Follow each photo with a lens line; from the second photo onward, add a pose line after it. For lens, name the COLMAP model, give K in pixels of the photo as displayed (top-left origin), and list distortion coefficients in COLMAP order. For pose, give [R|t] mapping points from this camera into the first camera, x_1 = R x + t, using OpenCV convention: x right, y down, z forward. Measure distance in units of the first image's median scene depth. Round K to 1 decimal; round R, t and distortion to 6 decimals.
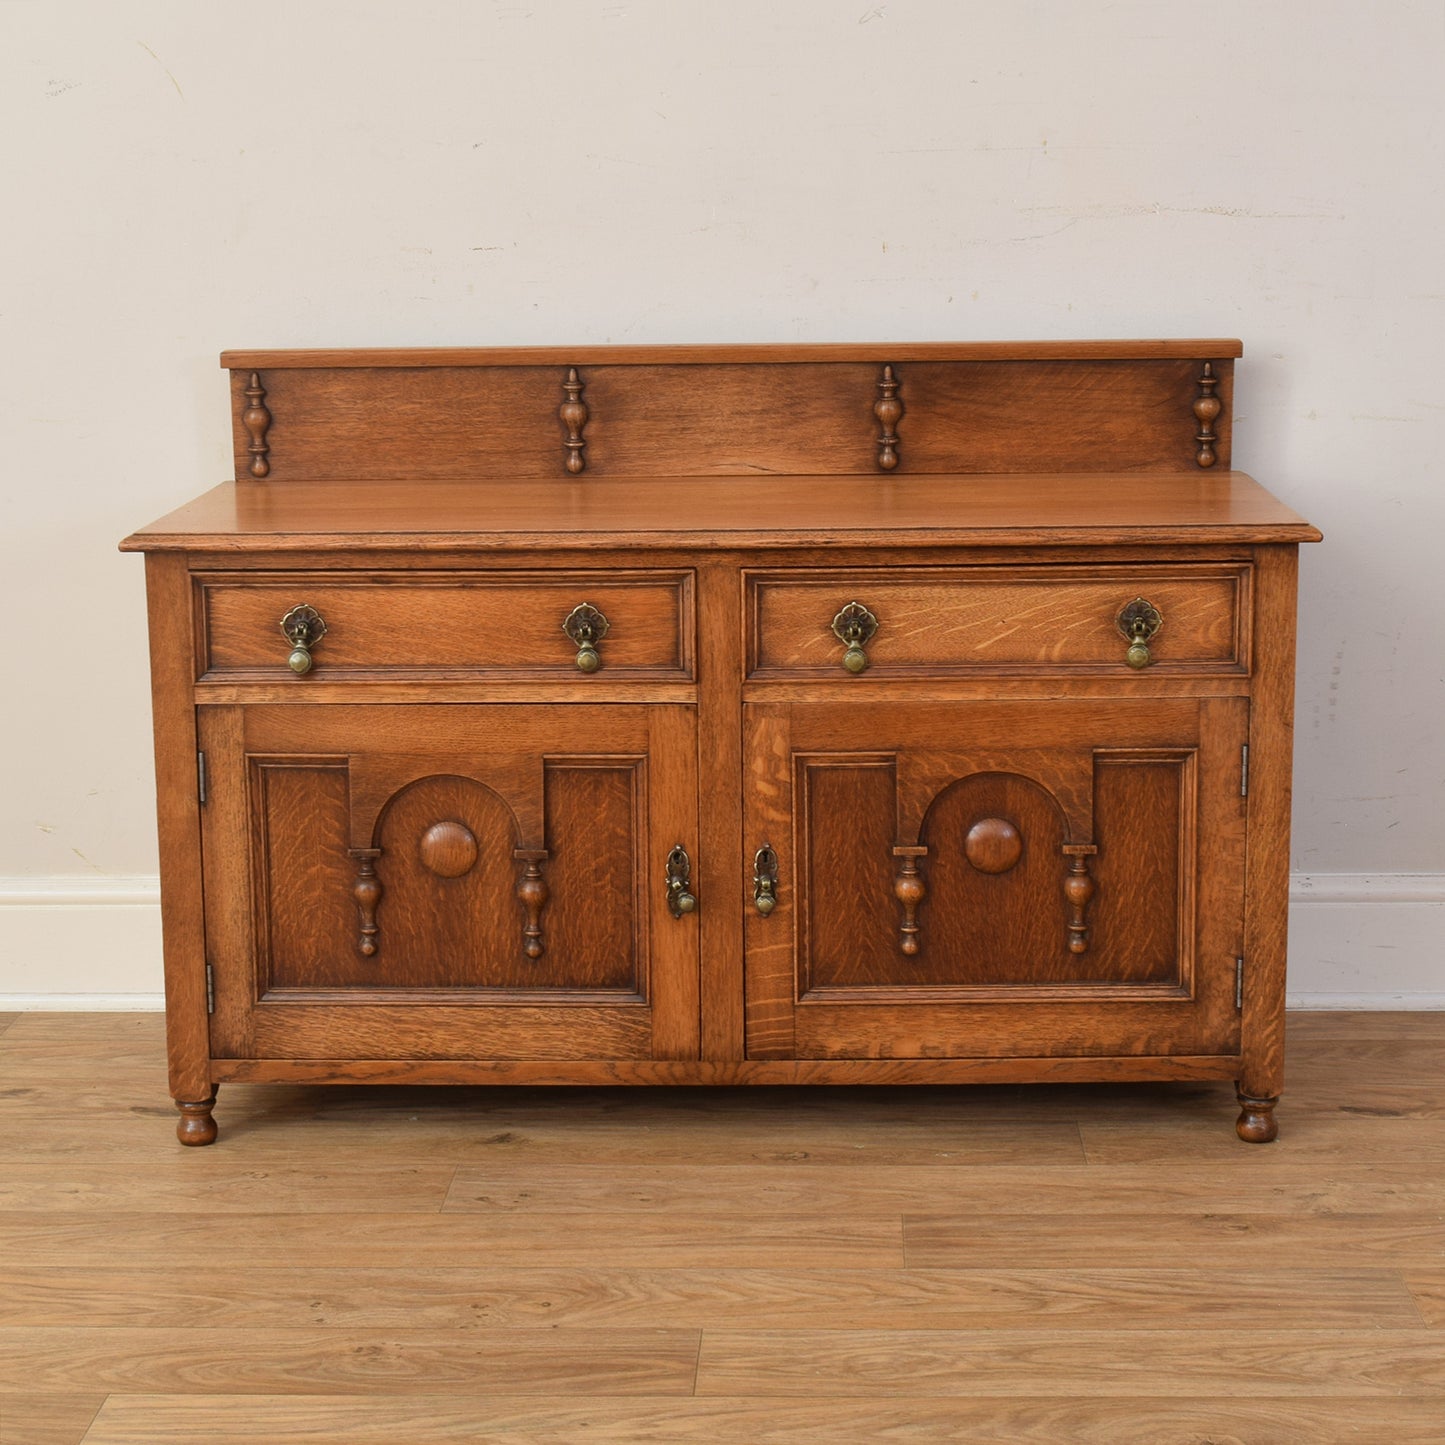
lens RADIAL K [[2868.2, 0, 702.6], [0, 2868.2, 771.7], [0, 0, 1]] dist [-0.036946, 0.000000]
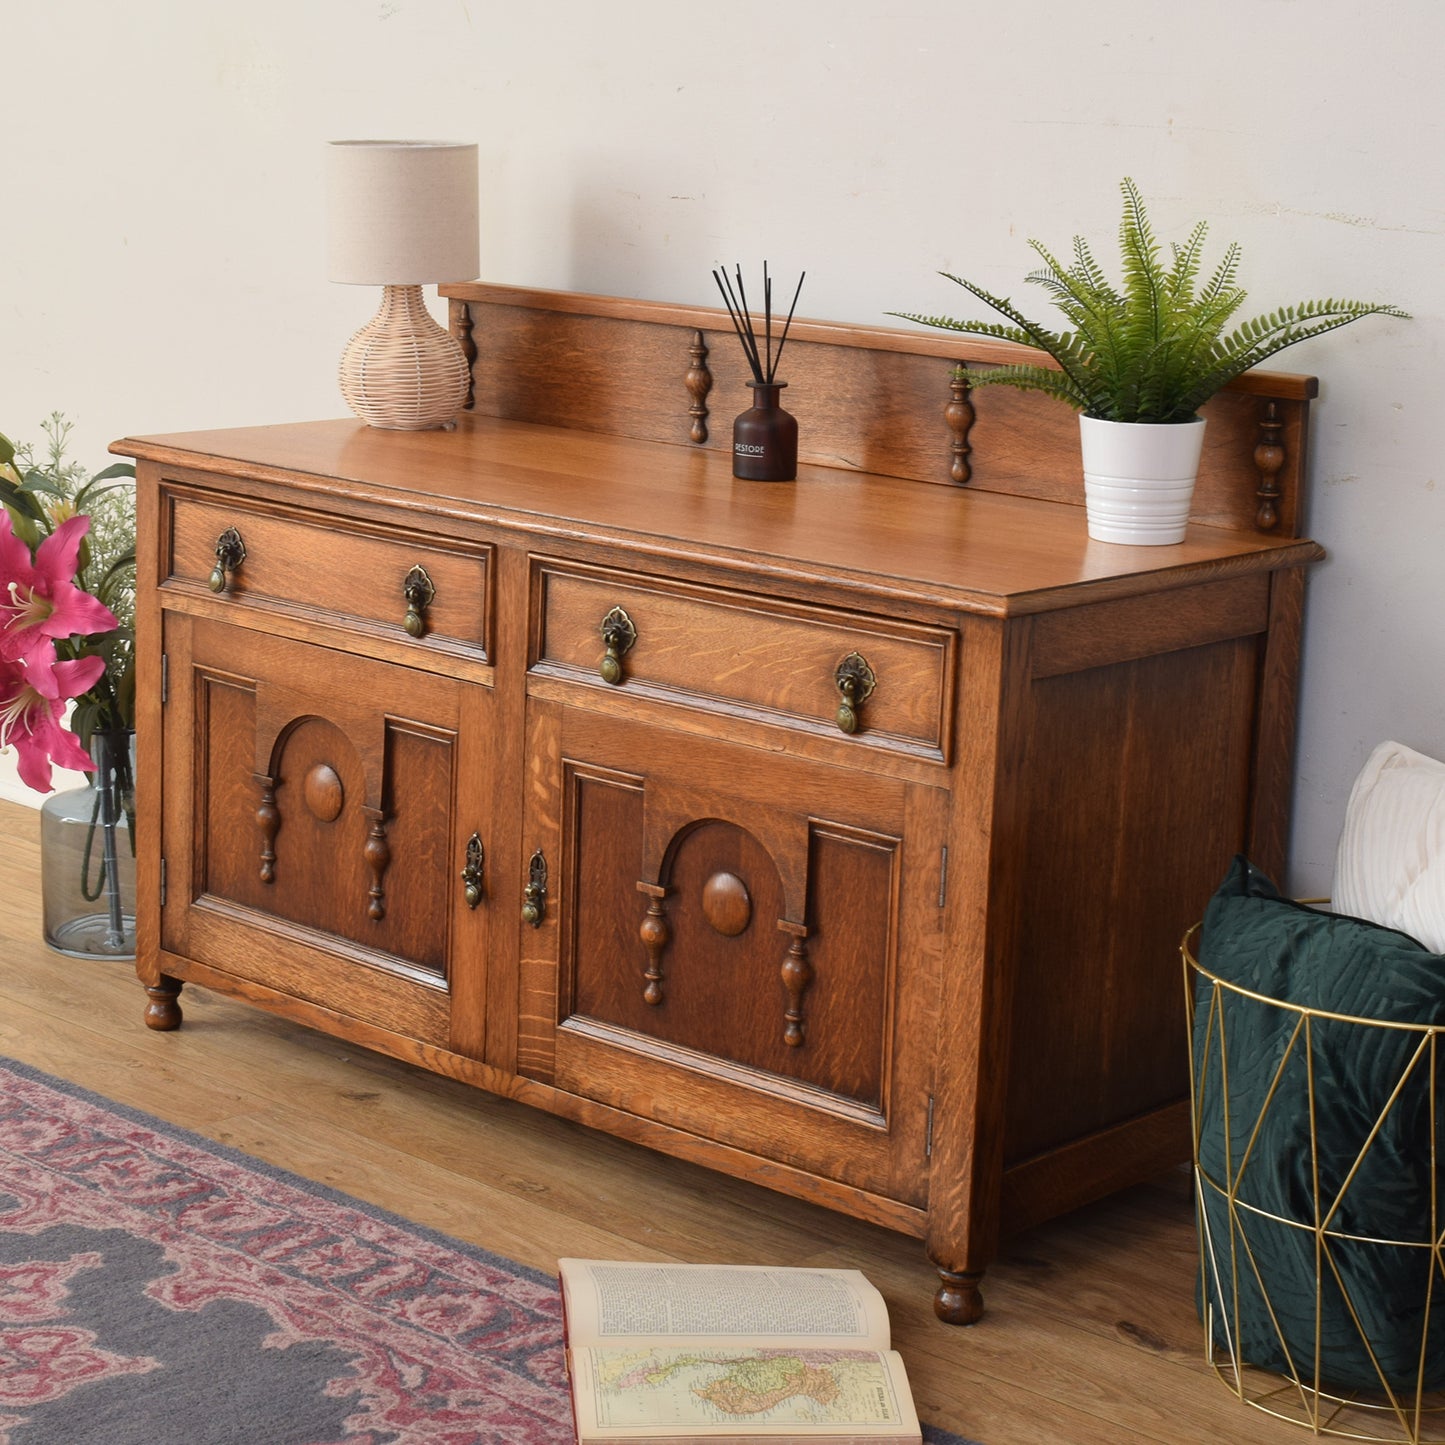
lens RADIAL K [[3124.7, 0, 766.1], [0, 3124.7, 754.2], [0, 0, 1]] dist [-0.025816, 0.000000]
pose [[0.769503, 0.182726, -0.611945, 0.697428], [-0.179894, 0.981413, 0.066838, -0.086790], [0.612783, 0.058653, 0.788071, 0.243865]]
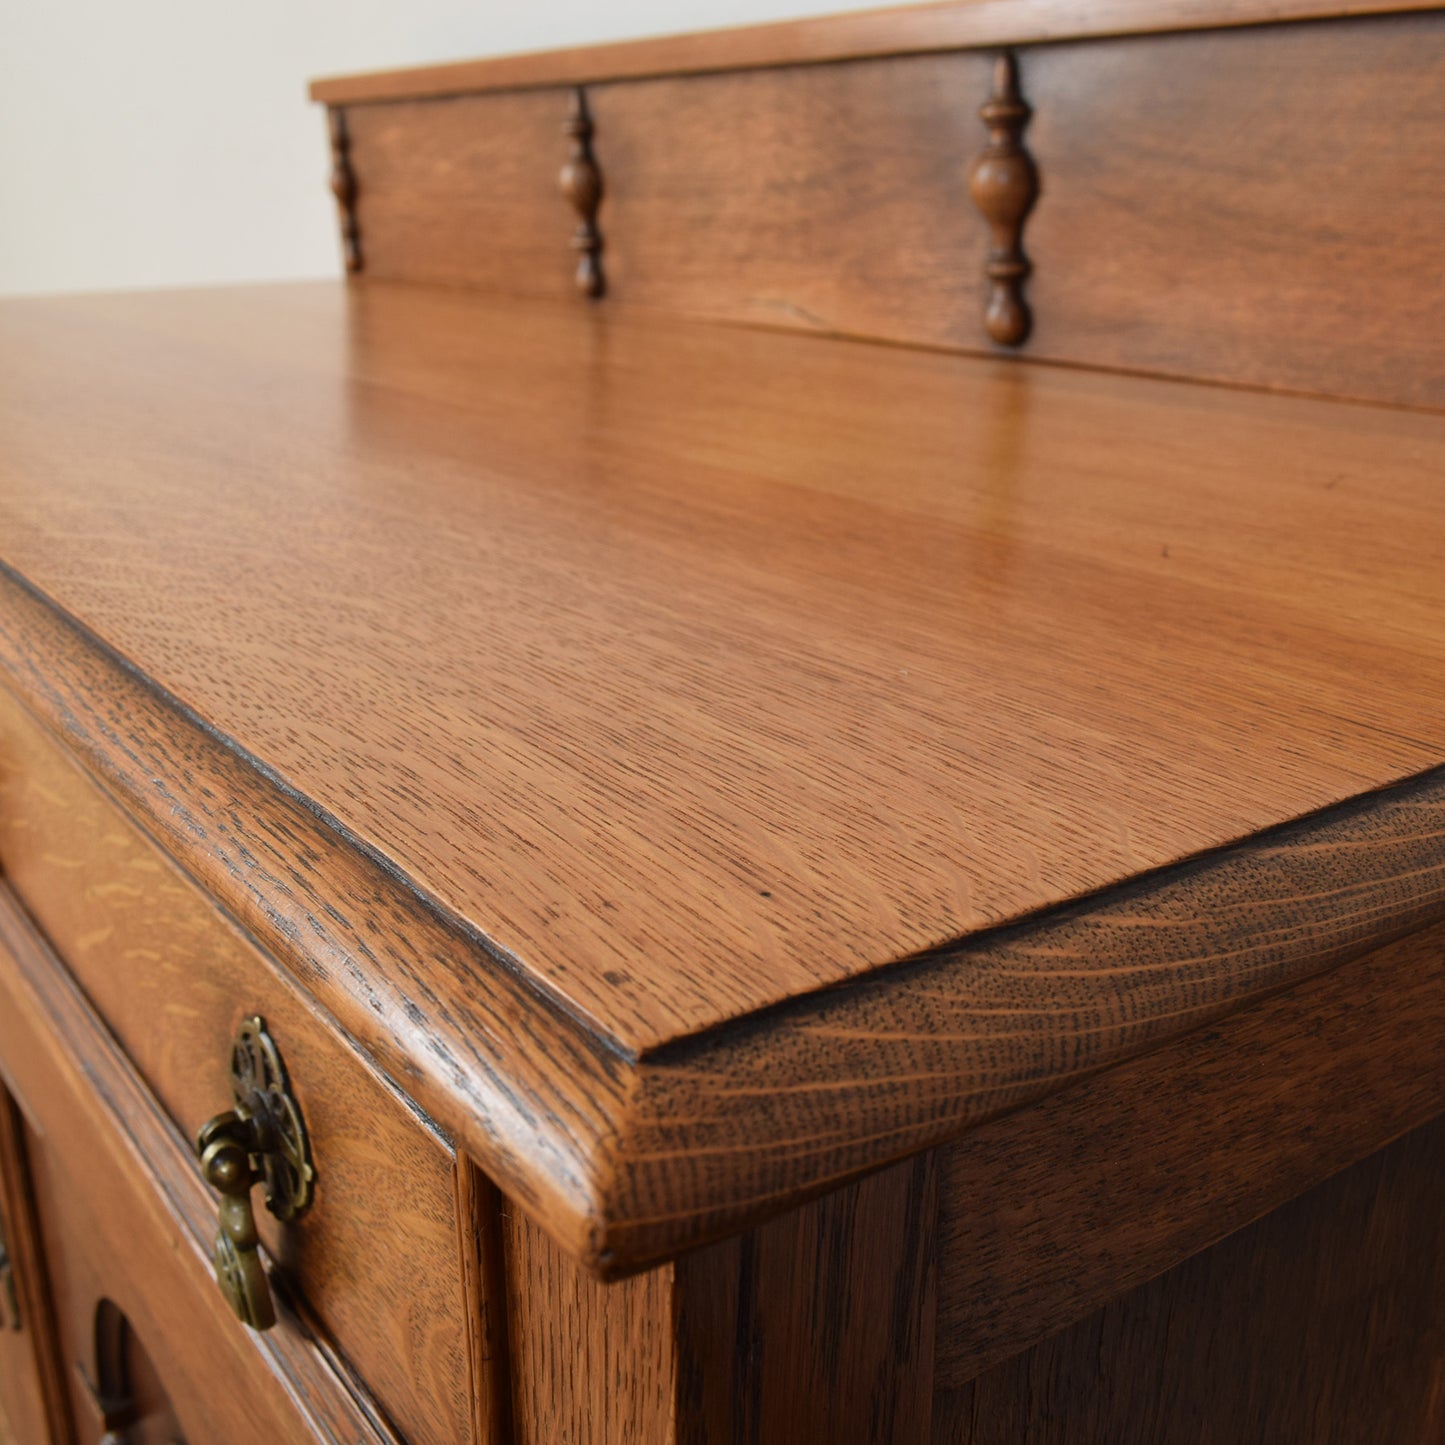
lens RADIAL K [[1639.7, 0, 716.7], [0, 1639.7, 697.0], [0, 0, 1]] dist [-0.018019, 0.000000]
pose [[0.604151, 0.255518, -0.754793, 0.248248], [-0.165211, 0.966780, 0.195043, -0.108342], [0.779556, 0.006865, 0.626295, 0.937070]]
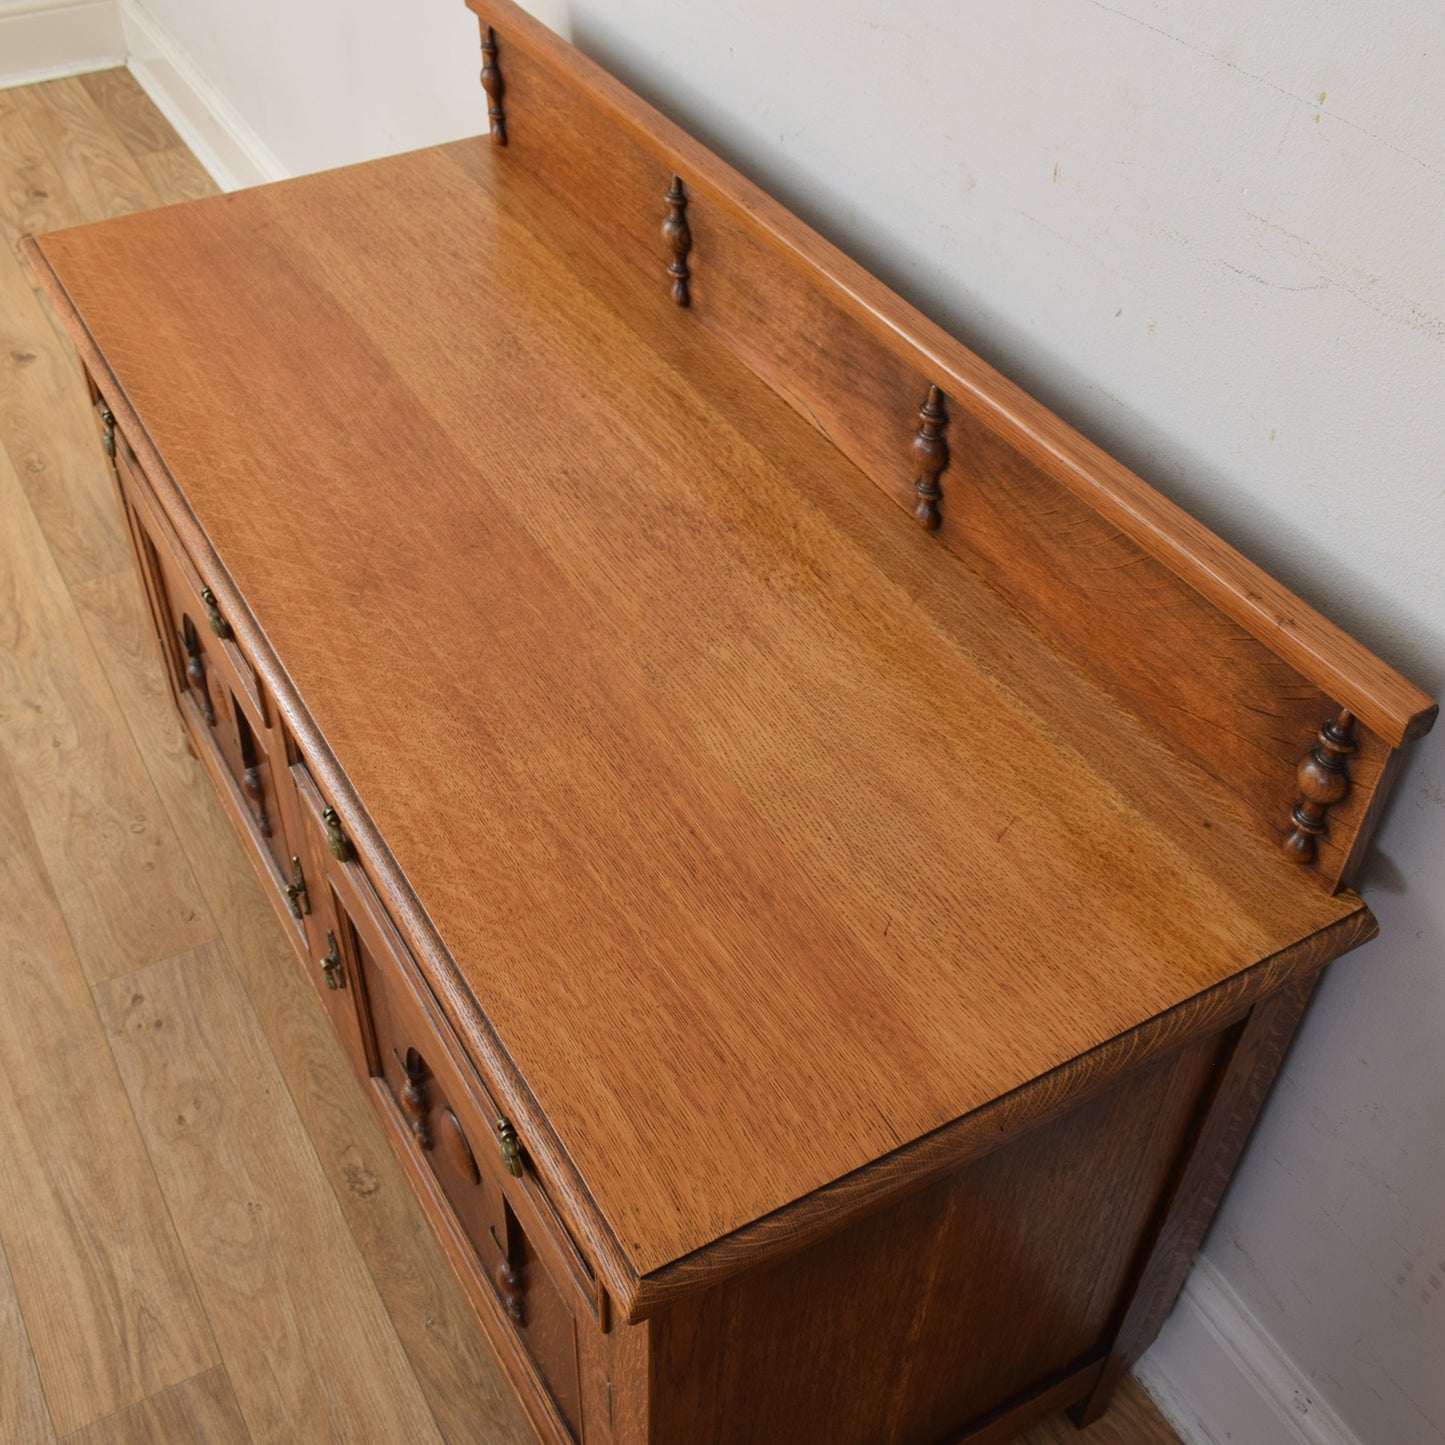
lens RADIAL K [[1639.7, 0, 669.9], [0, 1639.7, 722.4], [0, 0, 1]] dist [-0.018019, 0.000000]
pose [[0.518457, 0.599501, -0.609755, 0.314300], [-0.191952, 0.776473, 0.600204, -0.310761], [0.833280, -0.194136, 0.517644, 0.857524]]
